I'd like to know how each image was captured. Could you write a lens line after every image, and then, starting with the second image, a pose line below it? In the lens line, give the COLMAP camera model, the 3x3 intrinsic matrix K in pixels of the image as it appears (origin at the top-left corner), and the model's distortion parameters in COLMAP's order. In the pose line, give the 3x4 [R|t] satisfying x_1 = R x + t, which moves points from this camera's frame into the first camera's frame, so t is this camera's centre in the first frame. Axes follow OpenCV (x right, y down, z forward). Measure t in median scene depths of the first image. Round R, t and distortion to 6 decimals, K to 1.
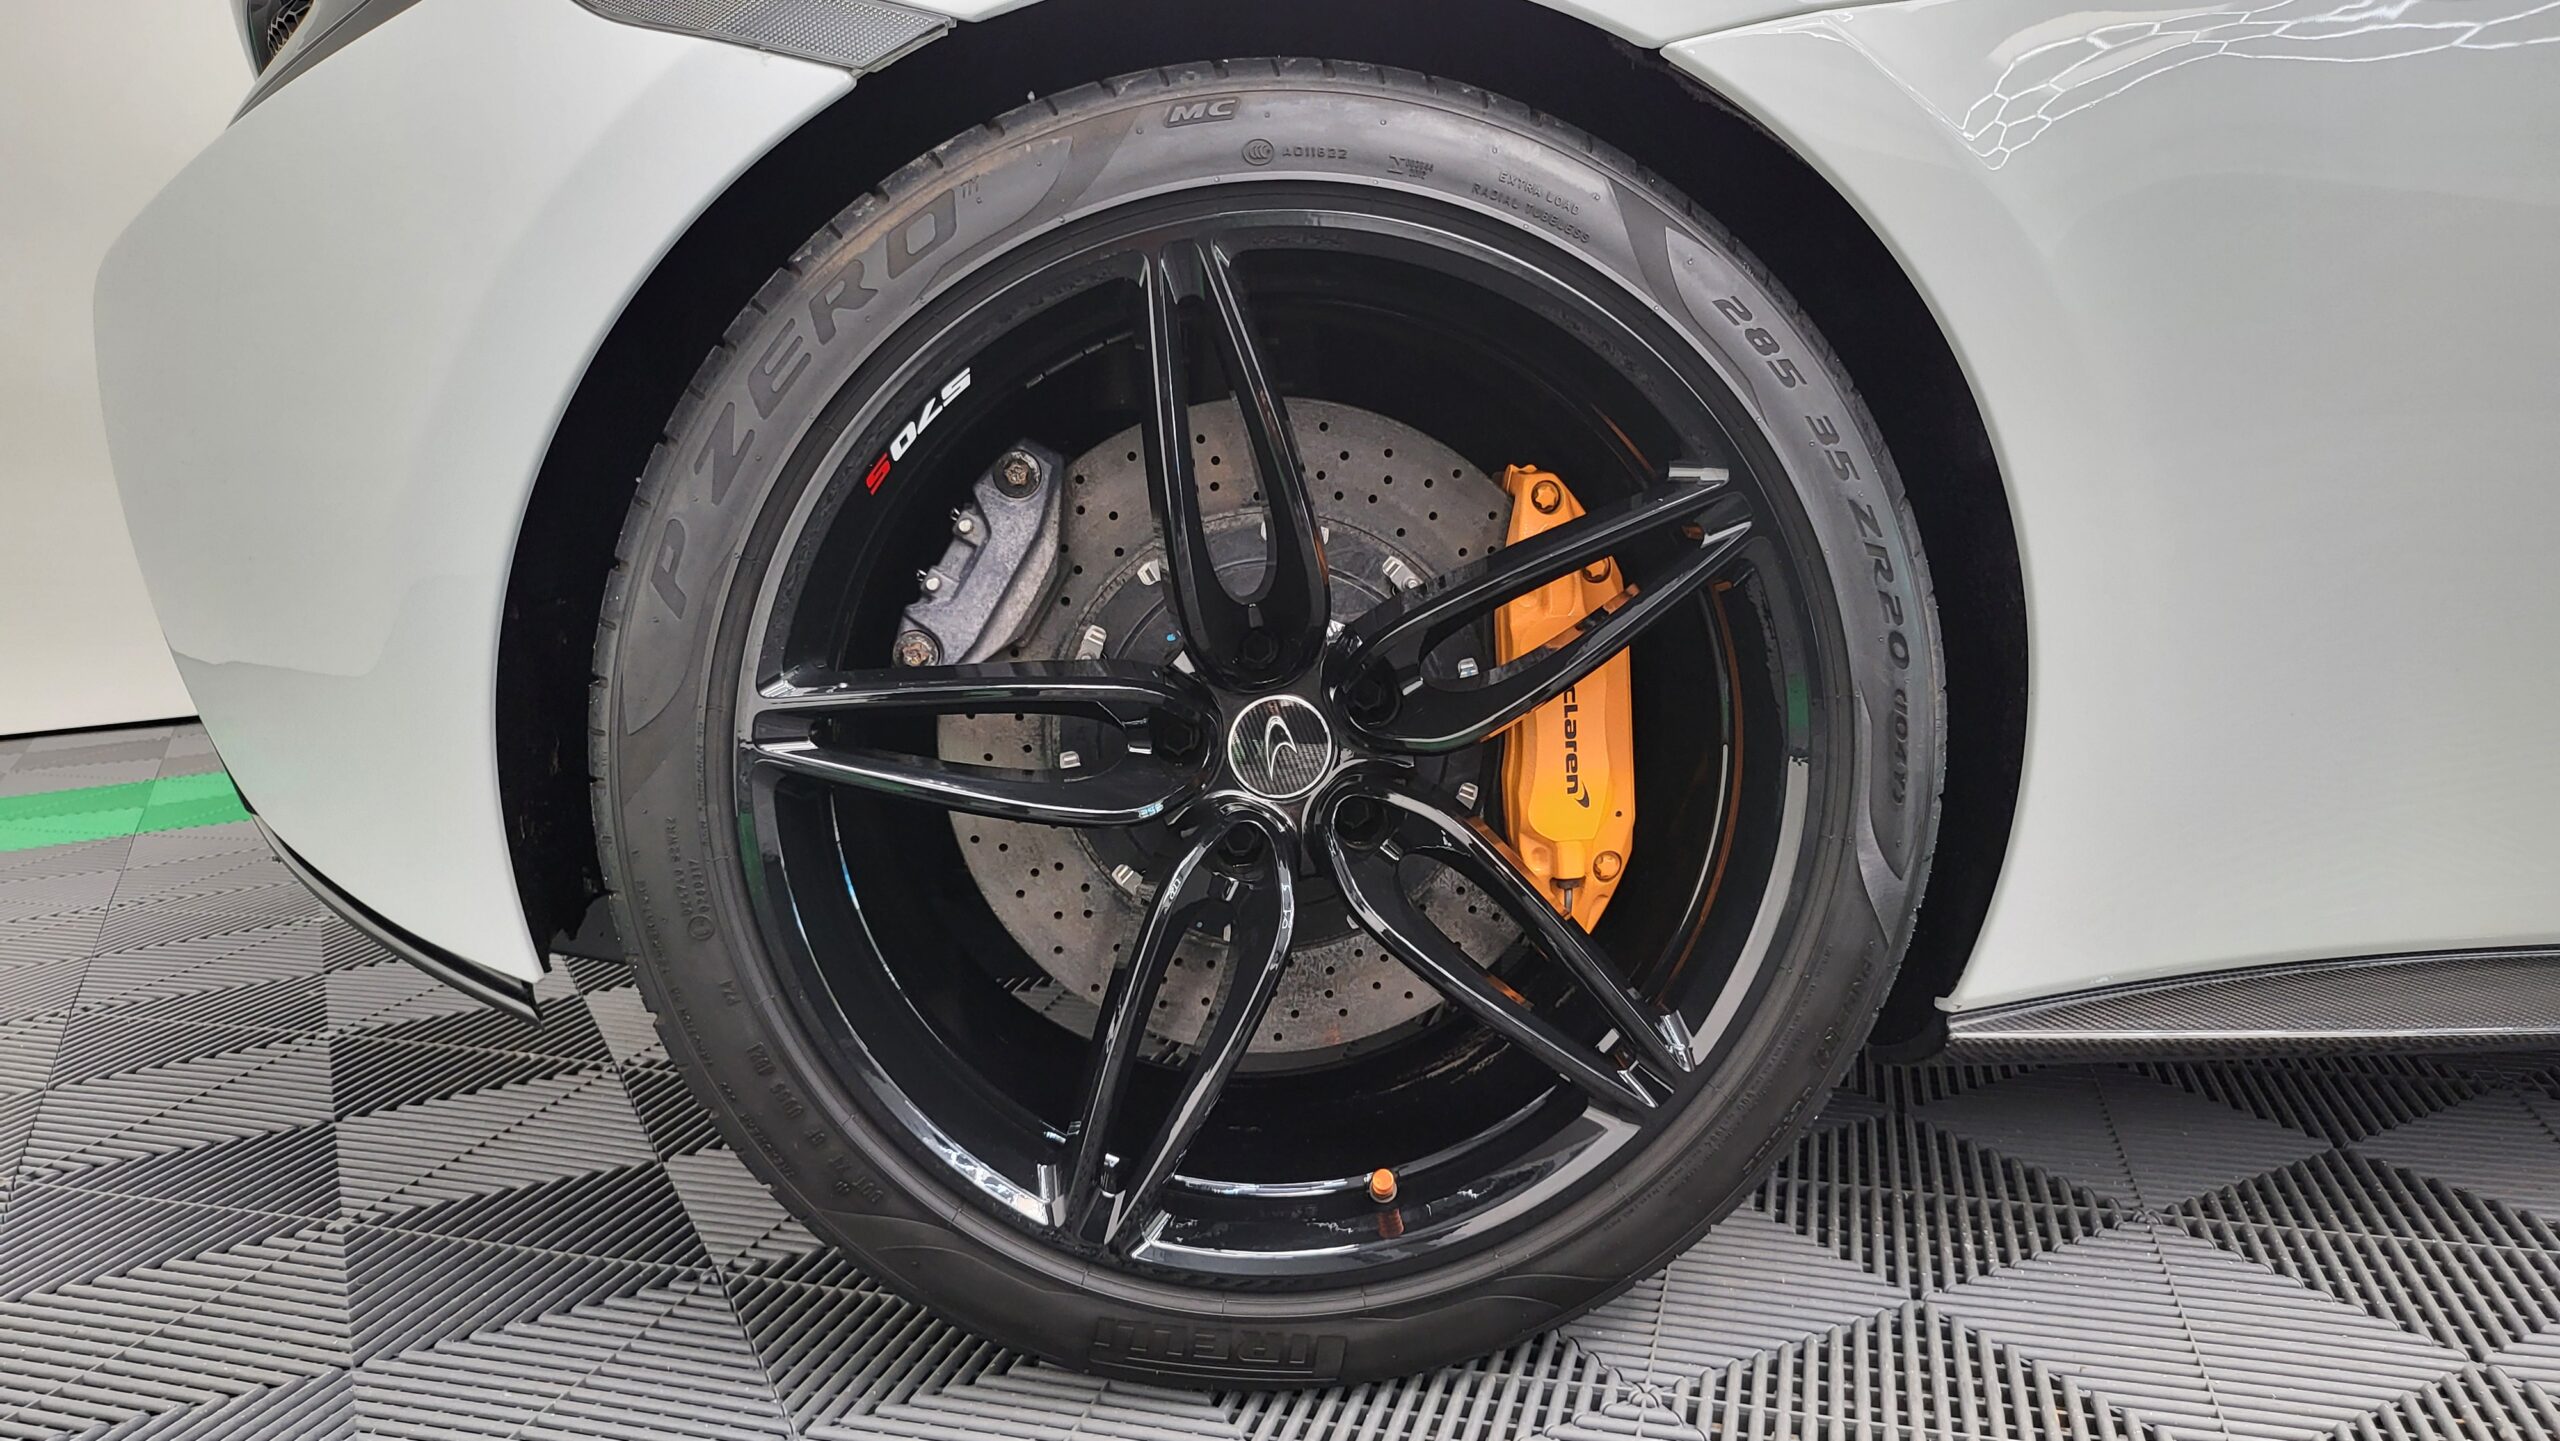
lens RADIAL K [[1807.2, 0, 1287.7], [0, 1807.2, 716.5], [0, 0, 1]] dist [0.057645, -0.065995]
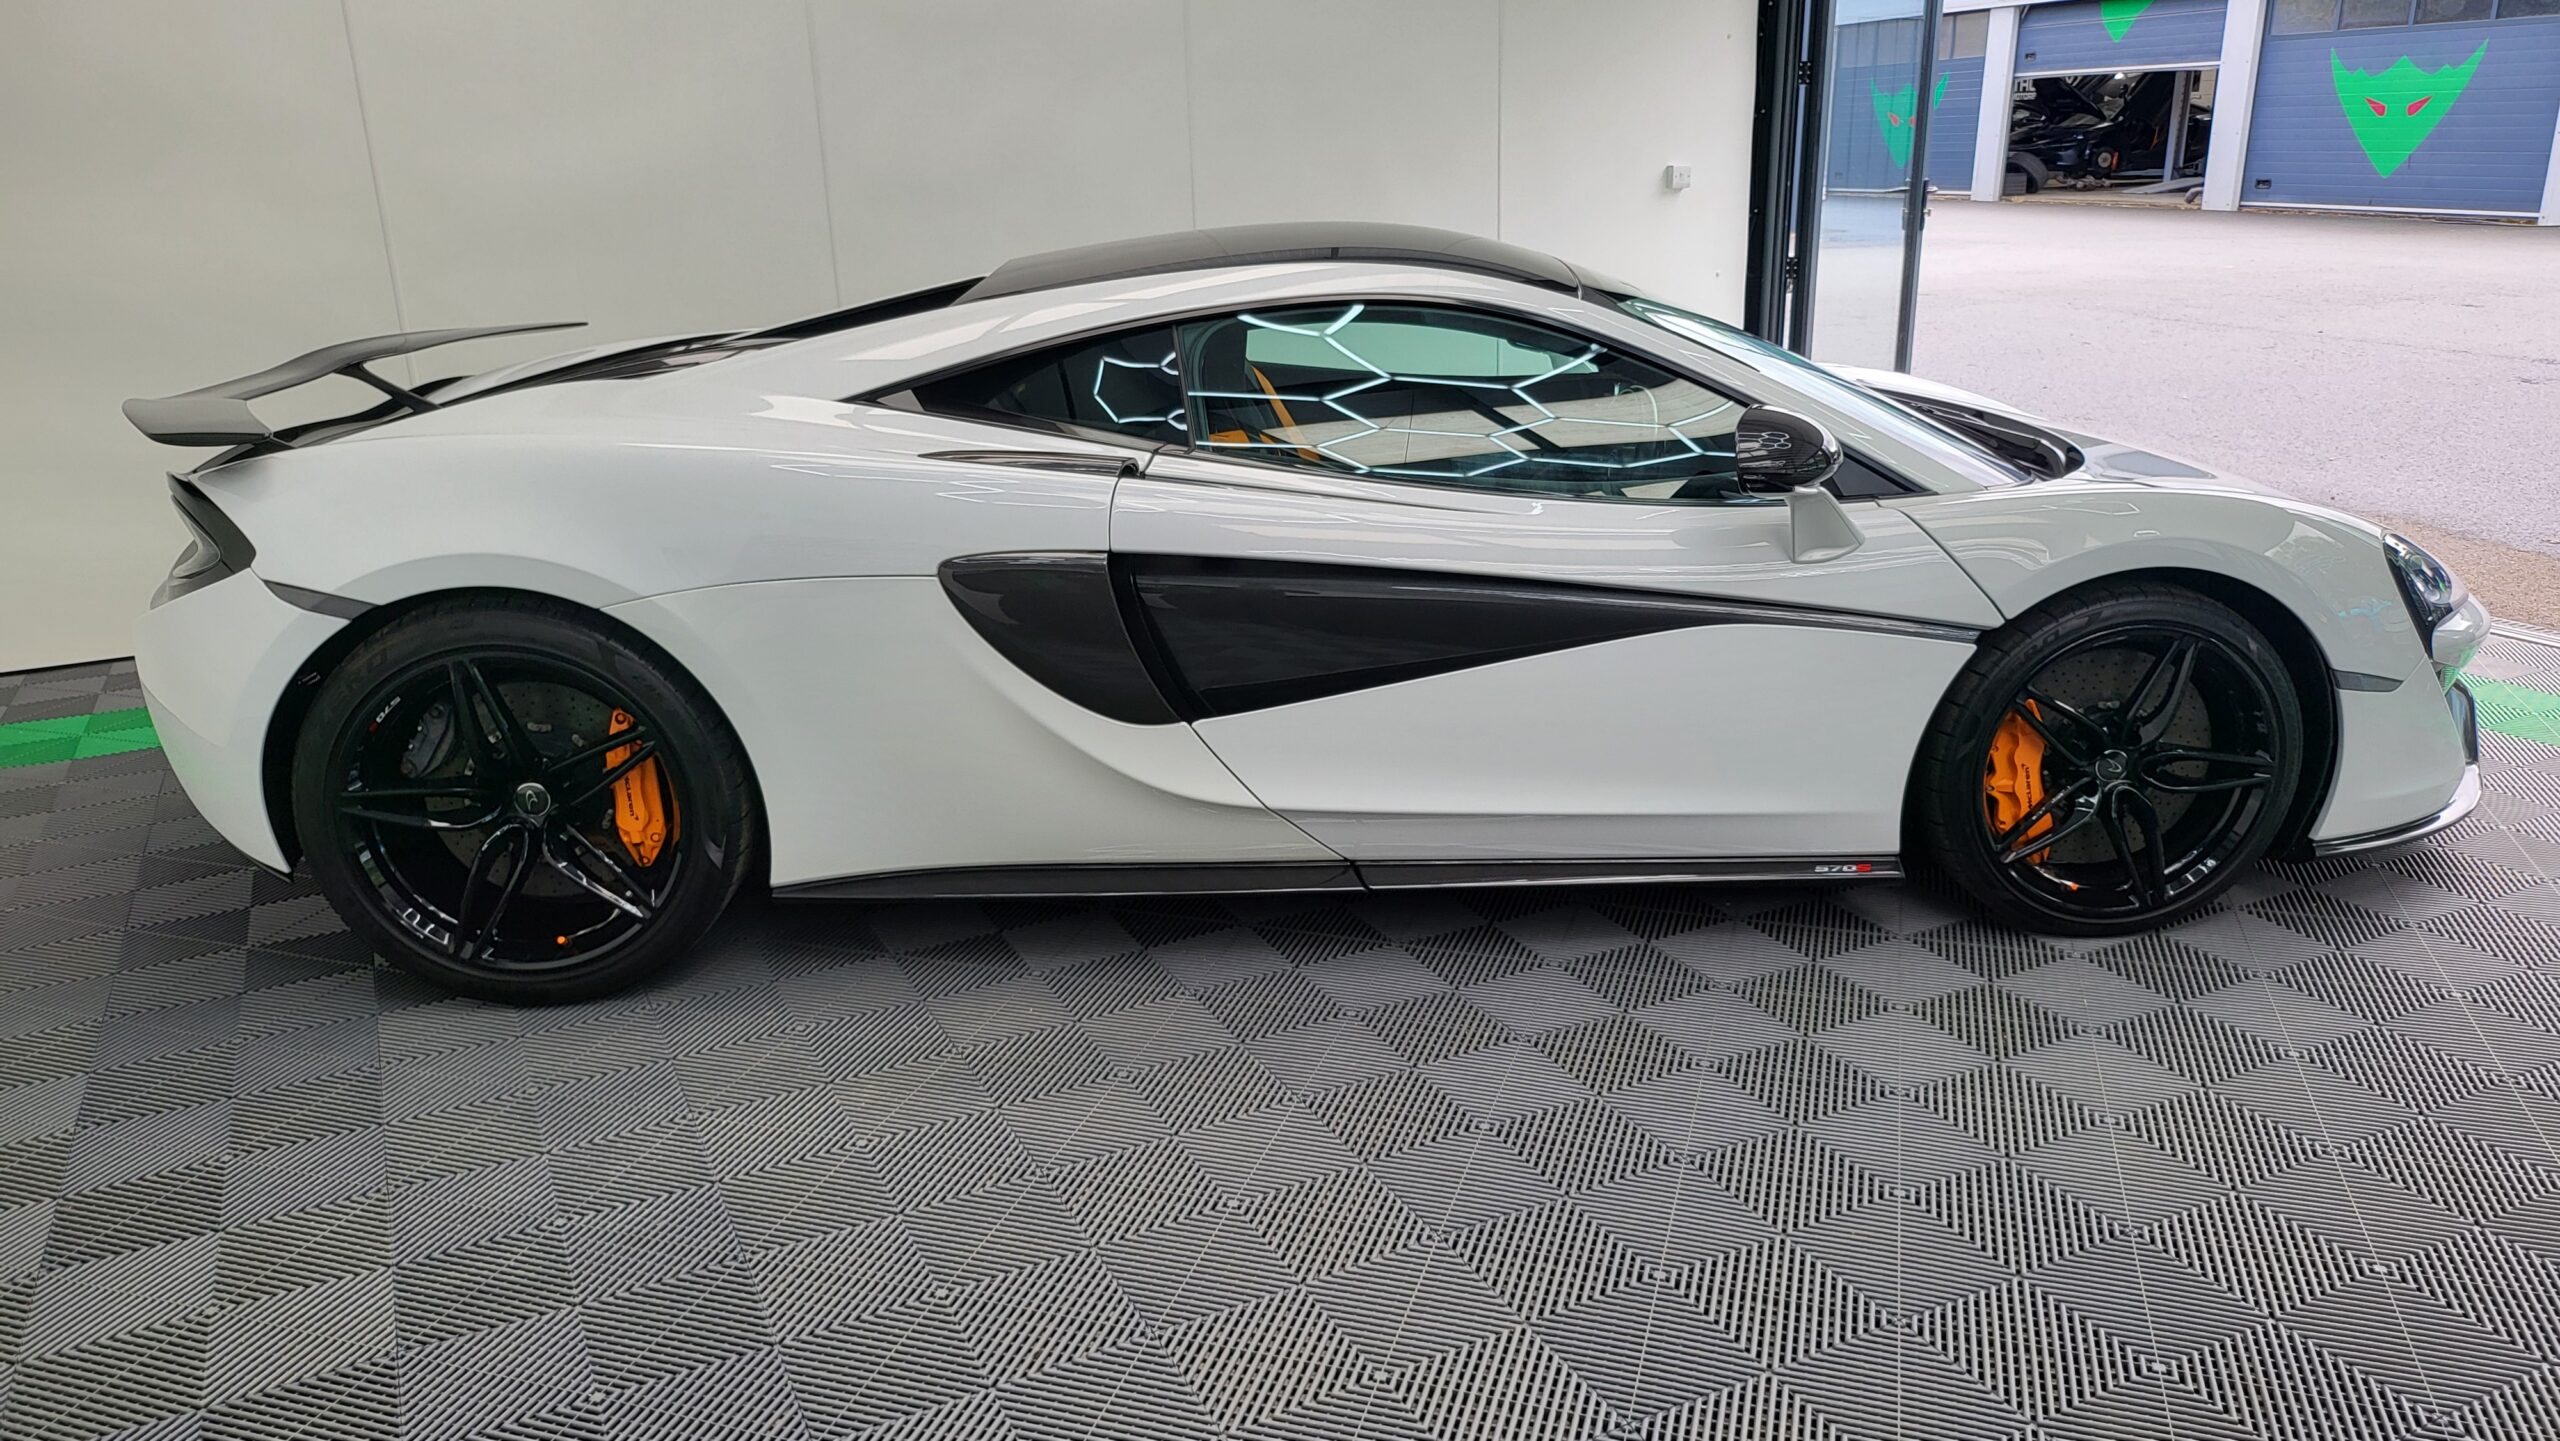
lens RADIAL K [[1807.2, 0, 1287.7], [0, 1807.2, 716.5], [0, 0, 1]] dist [0.057645, -0.065995]
pose [[0.999568, 0.015427, -0.024997, 1.321067], [-0.011576, 0.989001, 0.147458, -0.580921], [0.026997, -0.147105, 0.988752, -1.930833]]
